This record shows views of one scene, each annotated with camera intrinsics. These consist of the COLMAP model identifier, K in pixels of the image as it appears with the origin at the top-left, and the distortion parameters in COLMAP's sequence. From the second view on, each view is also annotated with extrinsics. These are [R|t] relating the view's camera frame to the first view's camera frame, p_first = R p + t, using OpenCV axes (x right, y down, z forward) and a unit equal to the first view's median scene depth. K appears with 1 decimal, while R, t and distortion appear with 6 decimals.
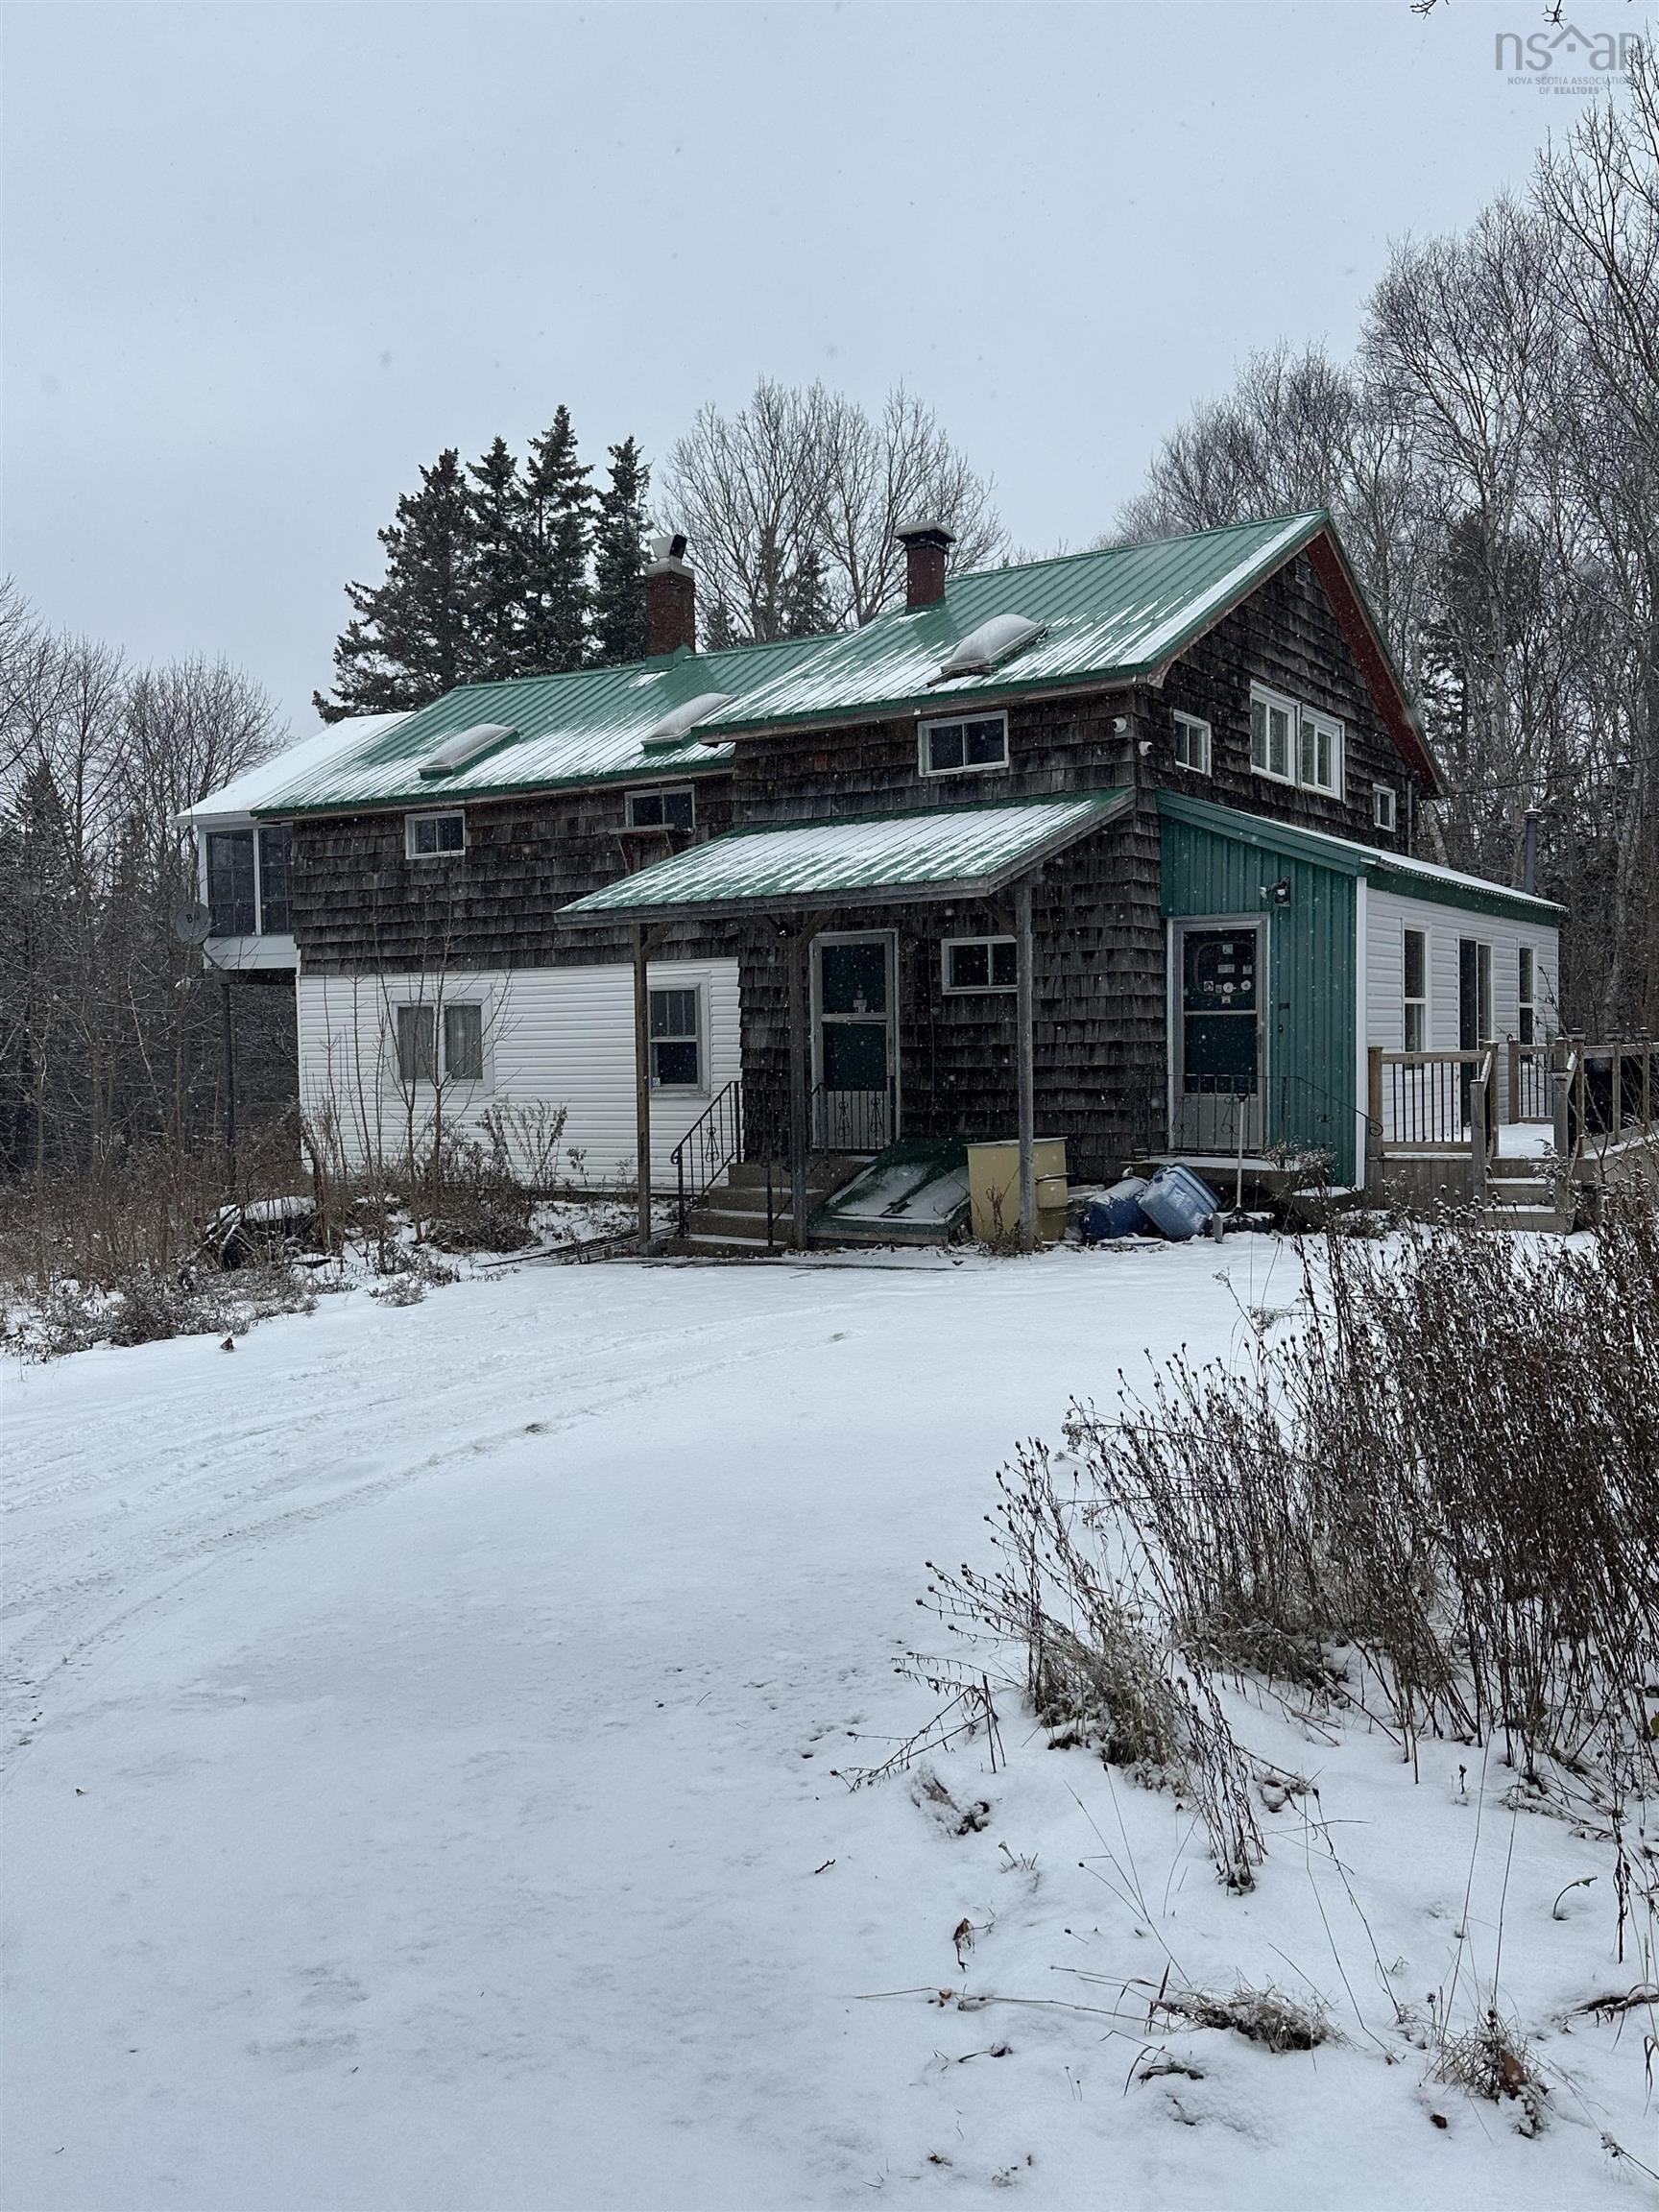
lens RADIAL K [[1863.6, 0, 829.5], [0, 1863.6, 1106.0], [0, 0, 1]] dist [0.179806, -0.278240]
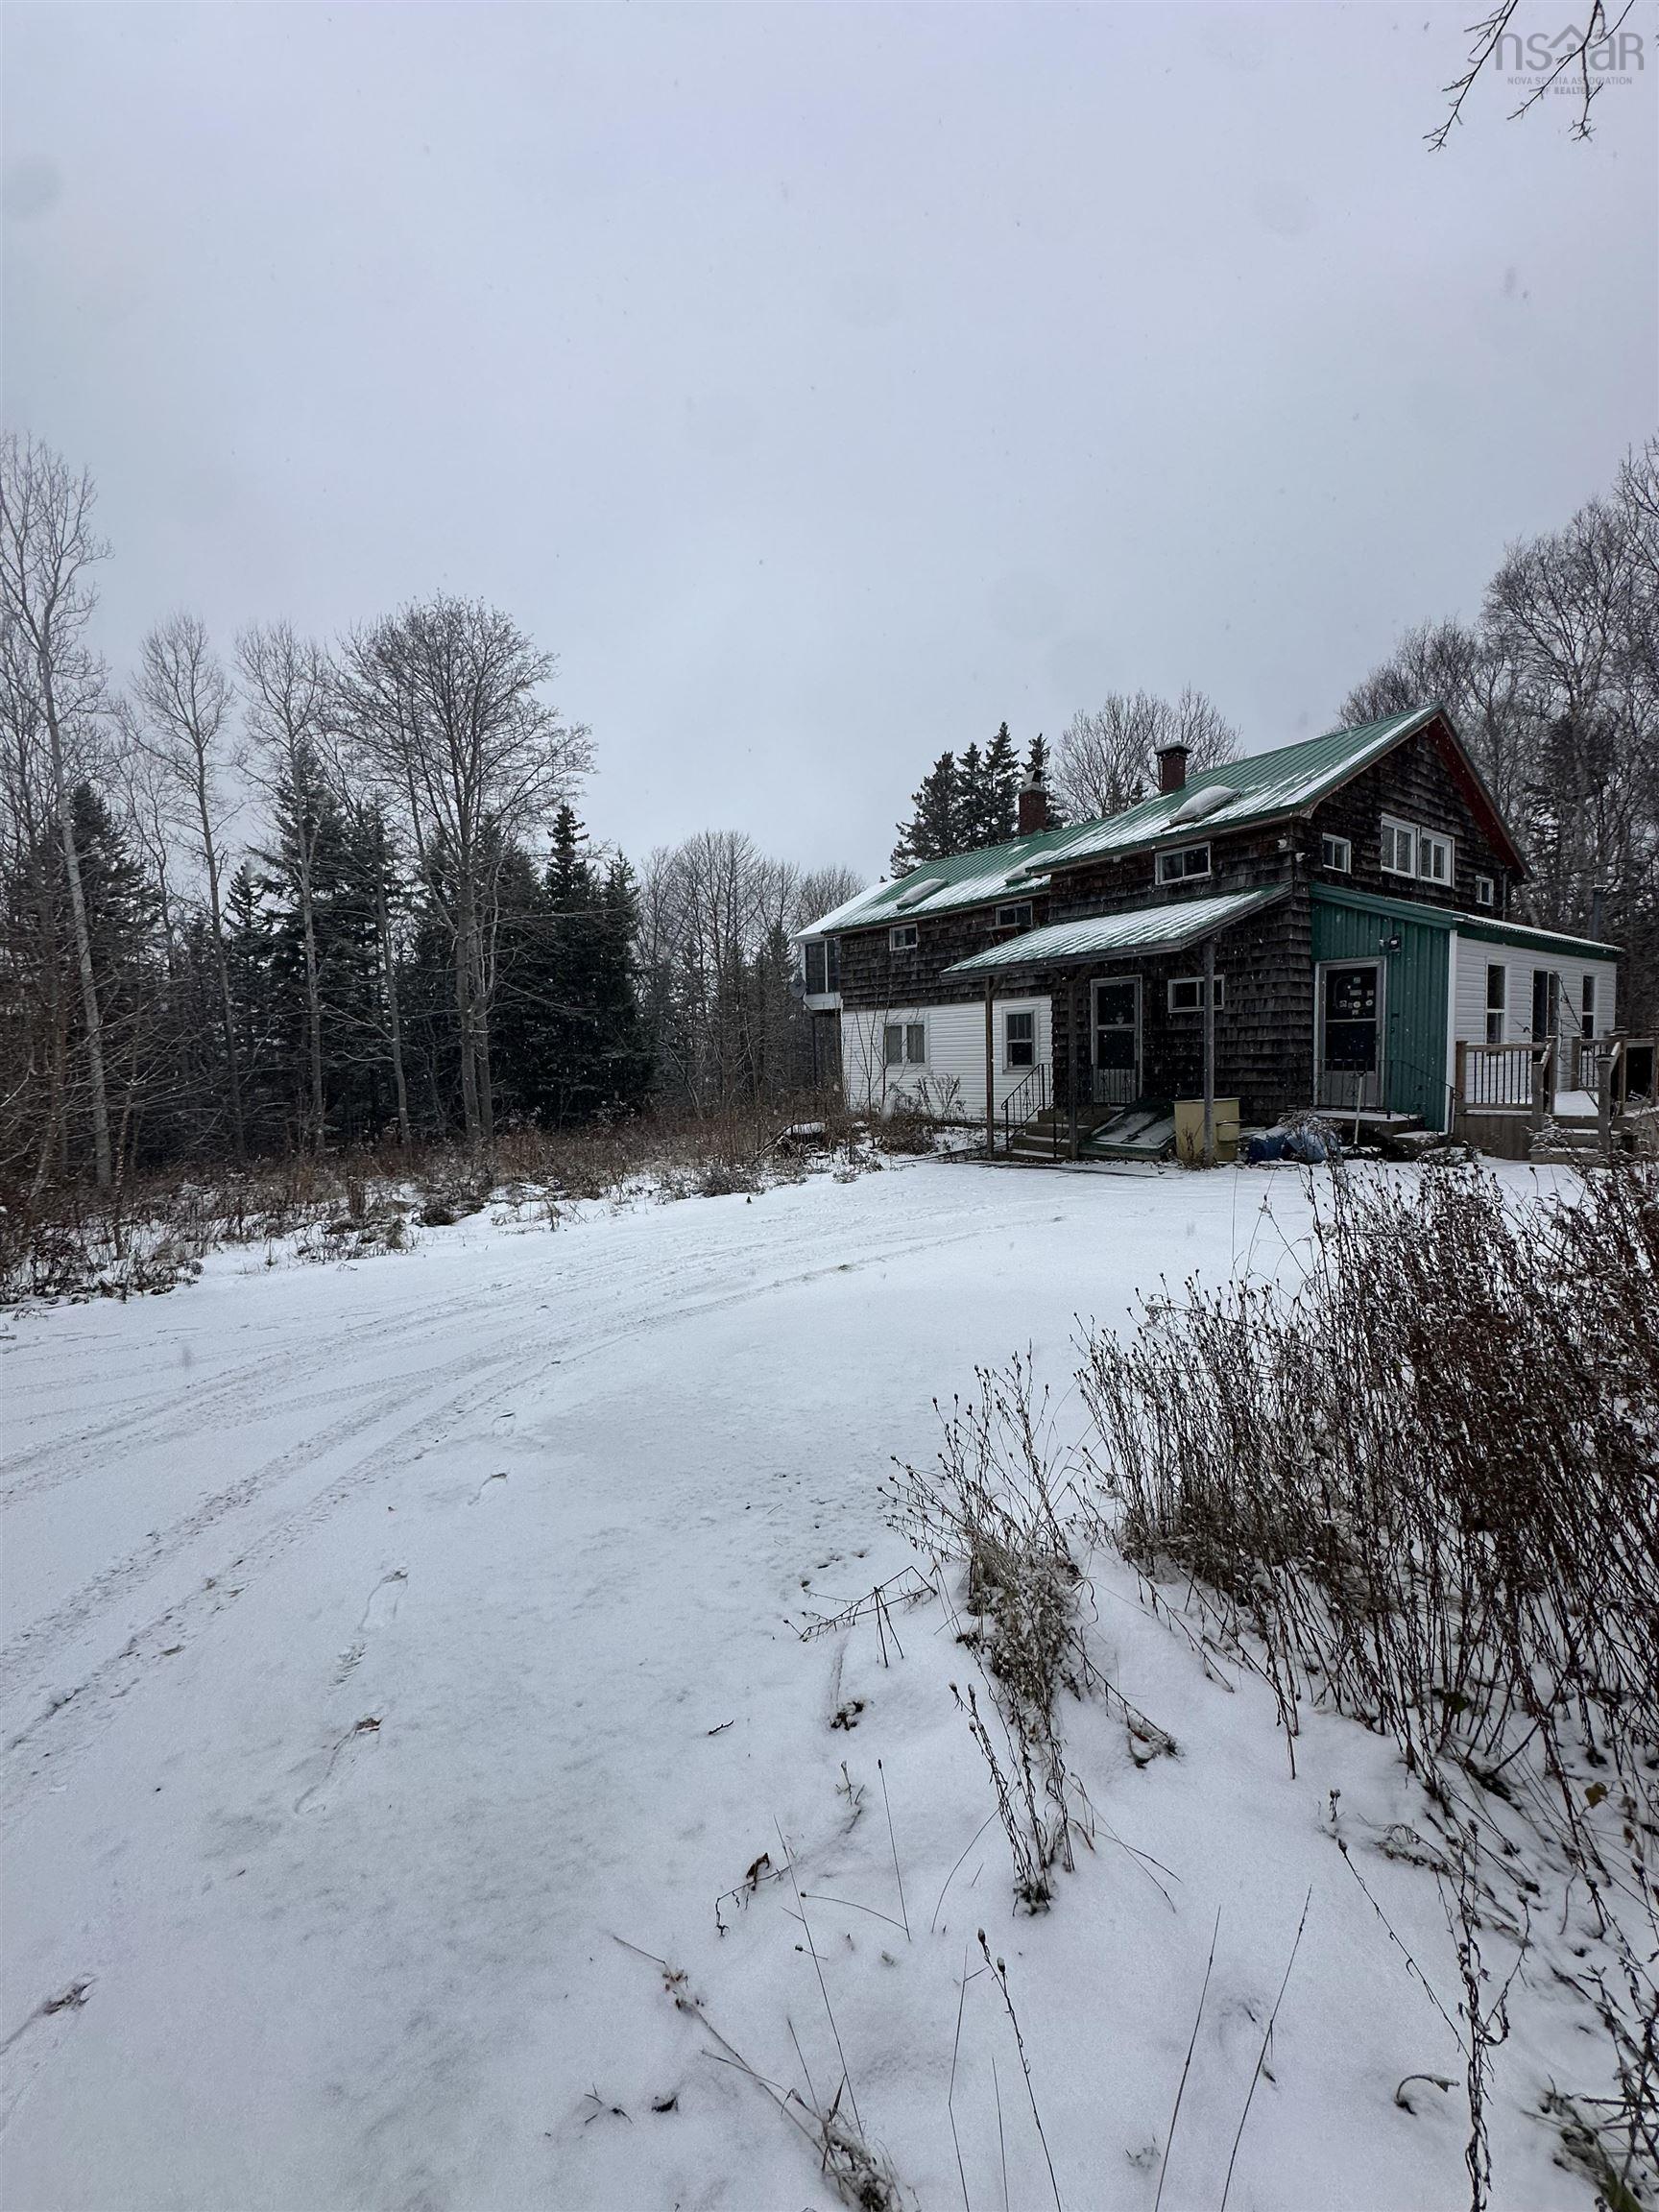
lens RADIAL K [[905.1, 0, 829.5], [0, 905.1, 1106.0], [0, 0, 1]] dist [0.013473, 0.000280]
pose [[0.938531, 0.015040, -0.344867, 0.055041], [-0.003663, 0.999428, 0.033616, -0.001397], [0.345176, -0.030286, 0.938049, 0.111231]]
